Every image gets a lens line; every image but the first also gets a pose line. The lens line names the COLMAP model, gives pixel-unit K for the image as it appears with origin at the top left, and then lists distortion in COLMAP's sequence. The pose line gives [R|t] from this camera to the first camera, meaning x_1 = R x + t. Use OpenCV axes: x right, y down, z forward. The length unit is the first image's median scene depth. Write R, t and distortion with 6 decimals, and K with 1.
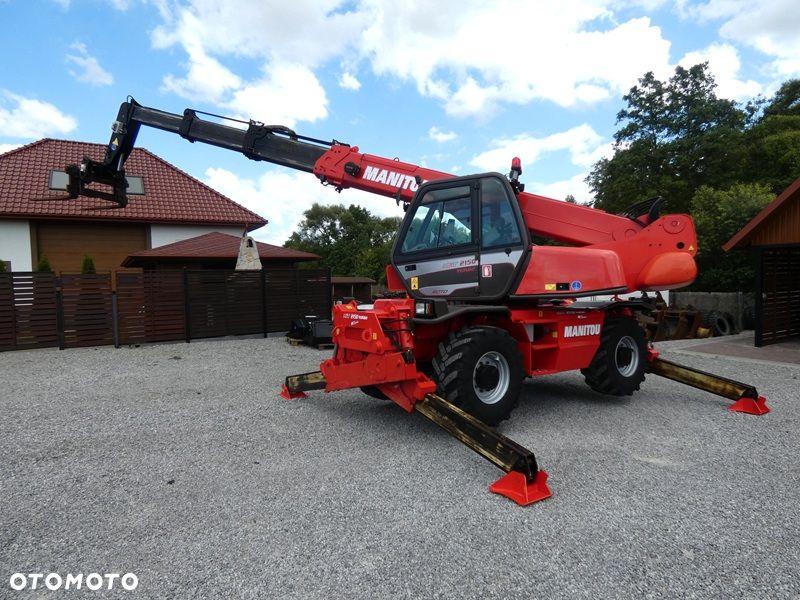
lens RADIAL K [[484.2, 0, 400.0], [0, 484.2, 300.0], [0, 0, 1]] dist [-0.001835, -0.002690]
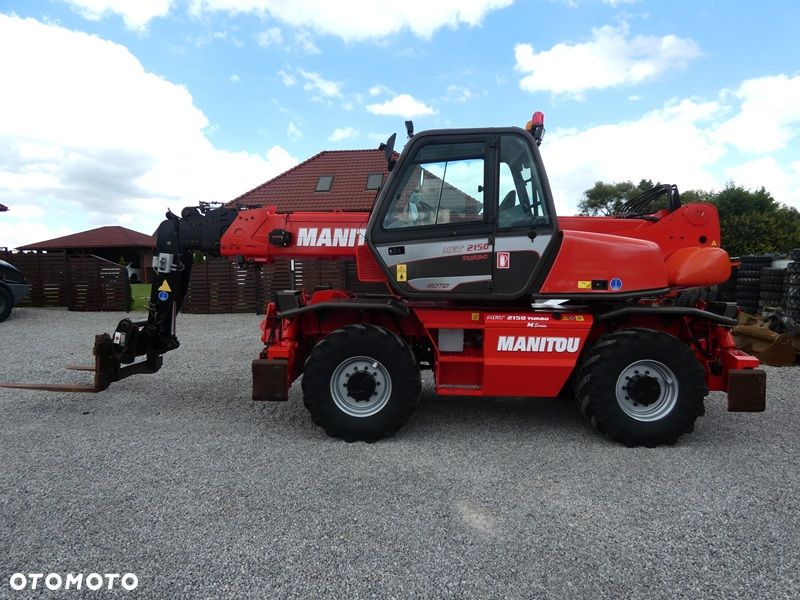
lens RADIAL K [[481.9, 0, 399.8], [0, 481.9, 298.5], [0, 0, 1]] dist [-0.003151, -0.001814]
pose [[0.815120, 0.041527, -0.577802, 0.189560], [-0.026234, 0.999050, 0.034793, 0.001260], [0.578698, -0.013203, 0.815435, 0.088781]]
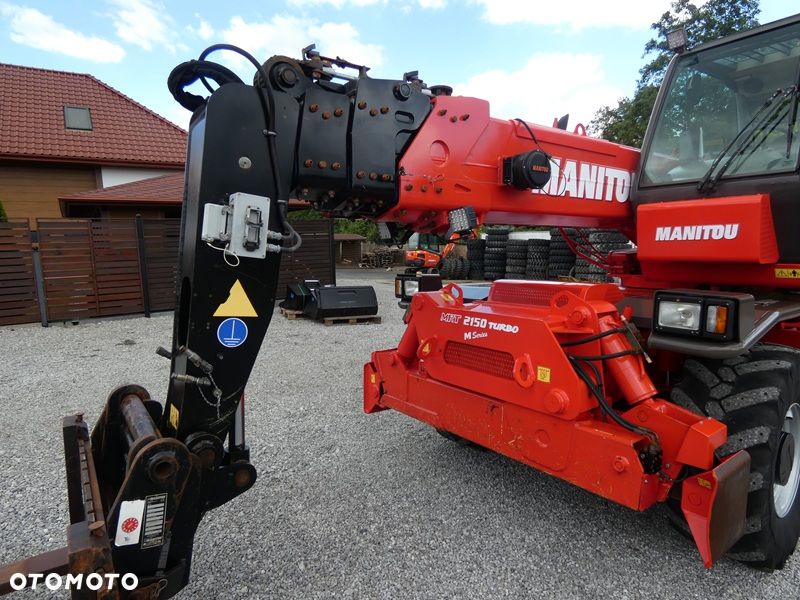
lens RADIAL K [[481.9, 0, 399.8], [0, 481.9, 298.5], [0, 0, 1]] dist [-0.003151, -0.001814]
pose [[0.998853, -0.007733, 0.047244, -0.051298], [0.003776, 0.996520, 0.083273, -0.000204], [-0.047724, -0.082999, 0.995406, 0.147905]]
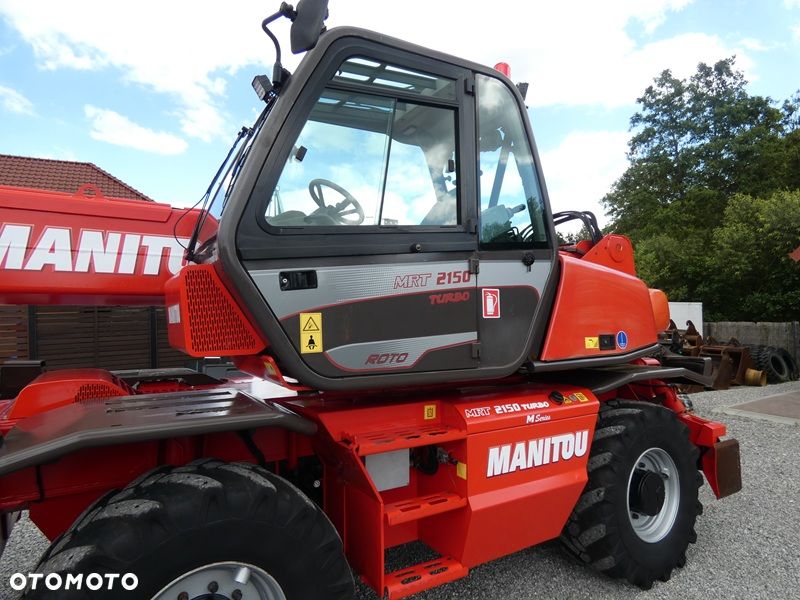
lens RADIAL K [[482.3, 0, 403.8], [0, 482.3, 299.2], [0, 0, 1]] dist [0.000356, 0.001108]
pose [[0.999390, -0.007043, -0.034210, 0.085087], [0.004761, 0.997784, -0.066359, -0.003006], [0.034601, 0.066155, 0.997209, 0.175587]]
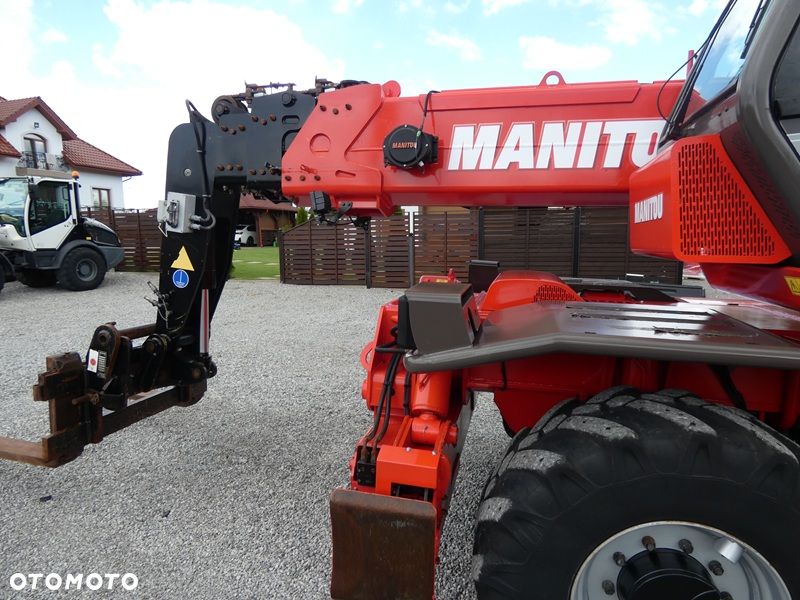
lens RADIAL K [[484.2, 0, 400.0], [0, 484.2, 300.0], [0, 0, 1]] dist [-0.001835, -0.002690]
pose [[0.663949, 0.110924, -0.739505, 0.068189], [-0.035872, 0.992523, 0.116669, 0.000342], [0.746917, -0.050935, 0.662964, 0.188163]]
